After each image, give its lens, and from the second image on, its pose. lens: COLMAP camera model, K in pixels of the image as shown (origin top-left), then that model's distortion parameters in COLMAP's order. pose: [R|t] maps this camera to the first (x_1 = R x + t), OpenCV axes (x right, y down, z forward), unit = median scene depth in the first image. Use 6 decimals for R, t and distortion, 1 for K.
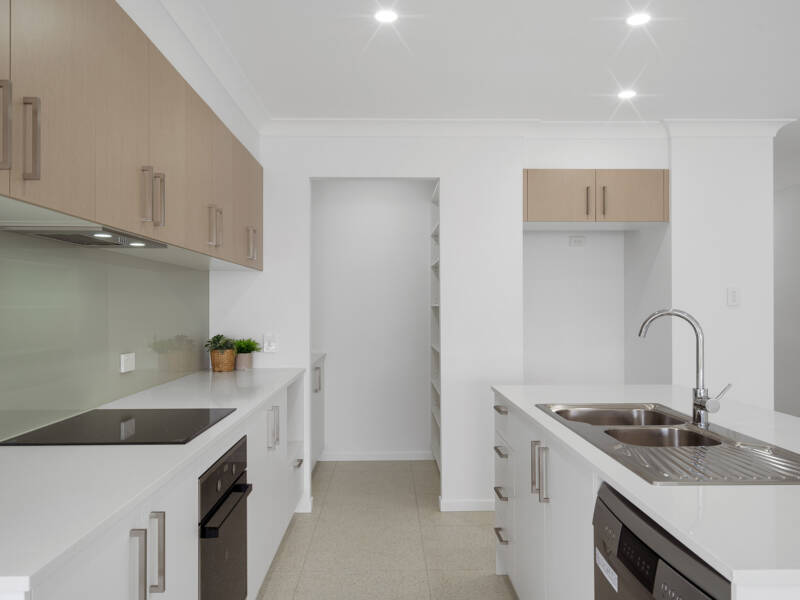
lens RADIAL K [[643.7, 0, 400.0], [0, 643.7, 300.0], [0, 0, 1]] dist [-0.000395, -0.002116]
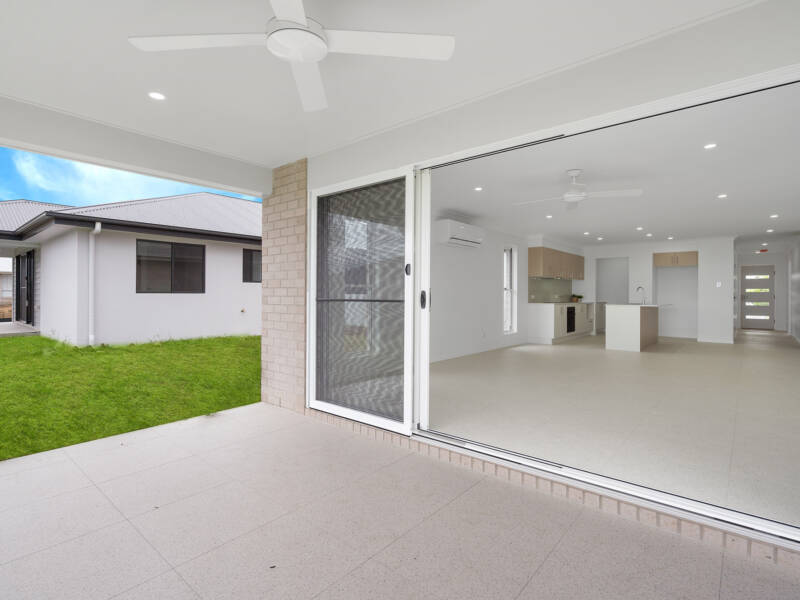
lens RADIAL K [[403.5, 0, 400.0], [0, 403.5, 300.0], [0, 0, 1]] dist [0.002209, 0.001719]
pose [[0.753912, 0.009956, -0.656900, 0.680837], [-0.003073, 0.999928, 0.011628, 0.065287], [0.656968, -0.006748, 0.753888, -2.003183]]
